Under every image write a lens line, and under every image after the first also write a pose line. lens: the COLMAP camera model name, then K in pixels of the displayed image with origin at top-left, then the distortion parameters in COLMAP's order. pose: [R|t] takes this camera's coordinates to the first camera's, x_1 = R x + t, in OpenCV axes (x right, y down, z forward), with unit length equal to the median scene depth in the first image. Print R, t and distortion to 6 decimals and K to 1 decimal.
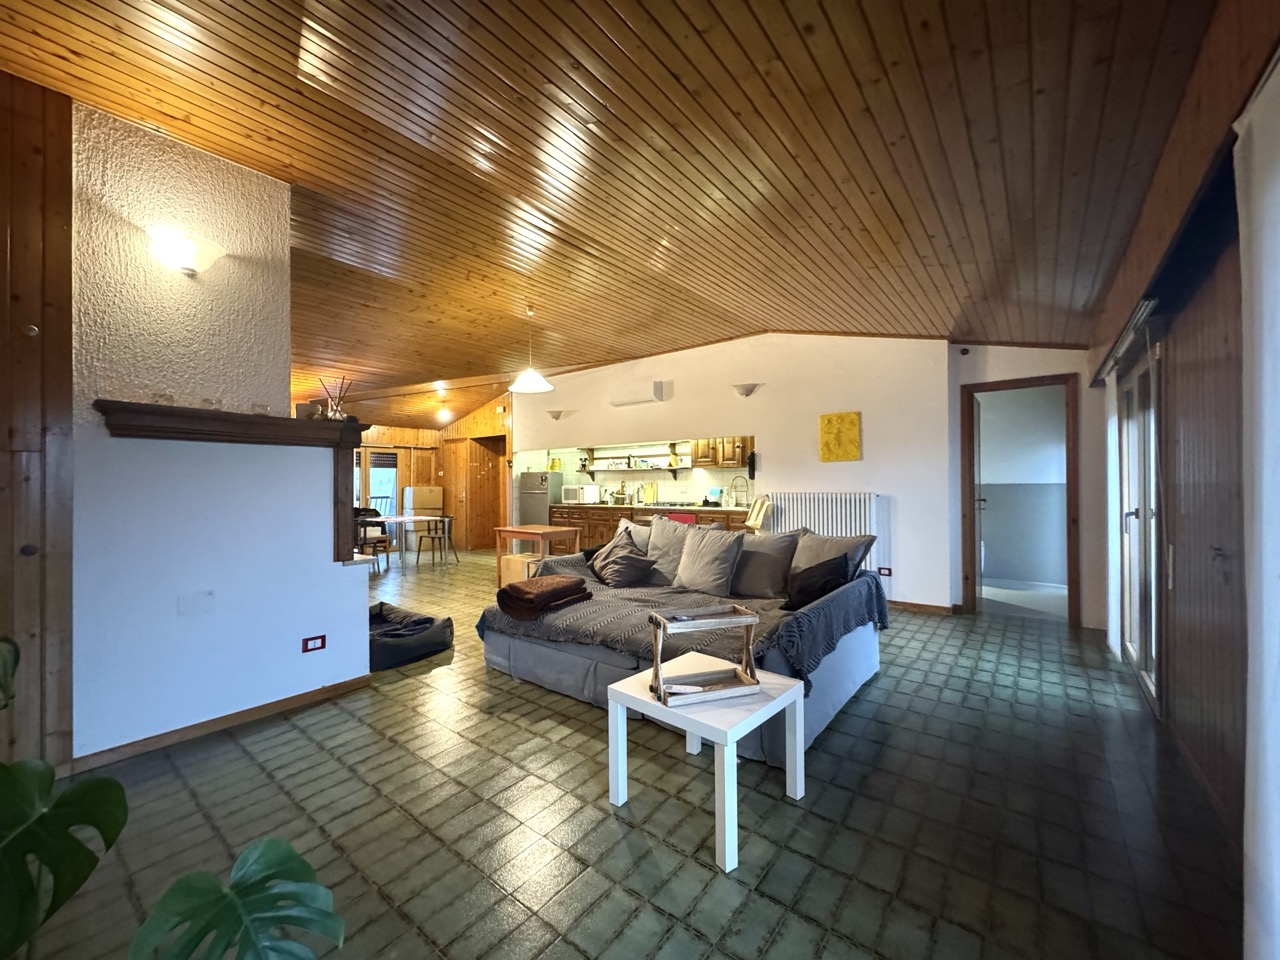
lens RADIAL K [[510.0, 0, 641.4], [0, 510.0, 480.5], [0, 0, 1]] dist [-0.003387, 0.000500]
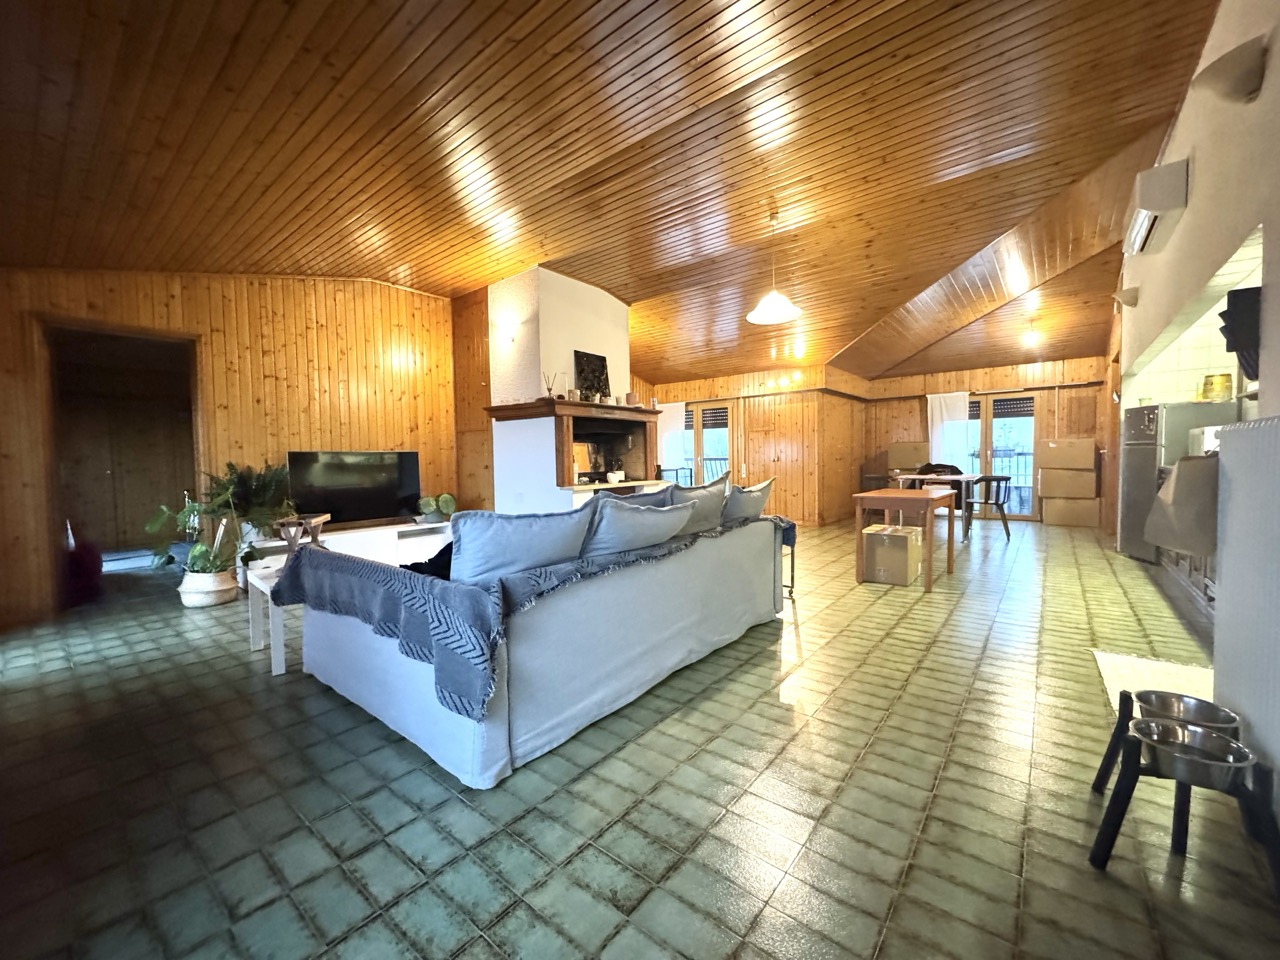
lens RADIAL K [[510.0, 0, 637.5], [0, 510.0, 487.2], [0, 0, 1]] dist [-0.003387, 0.000500]
pose [[-0.023217, 0.061462, -0.997839, 0.569449], [0.024422, 0.997845, 0.060894, 0.037783], [0.999432, -0.022955, -0.024668, 0.723469]]
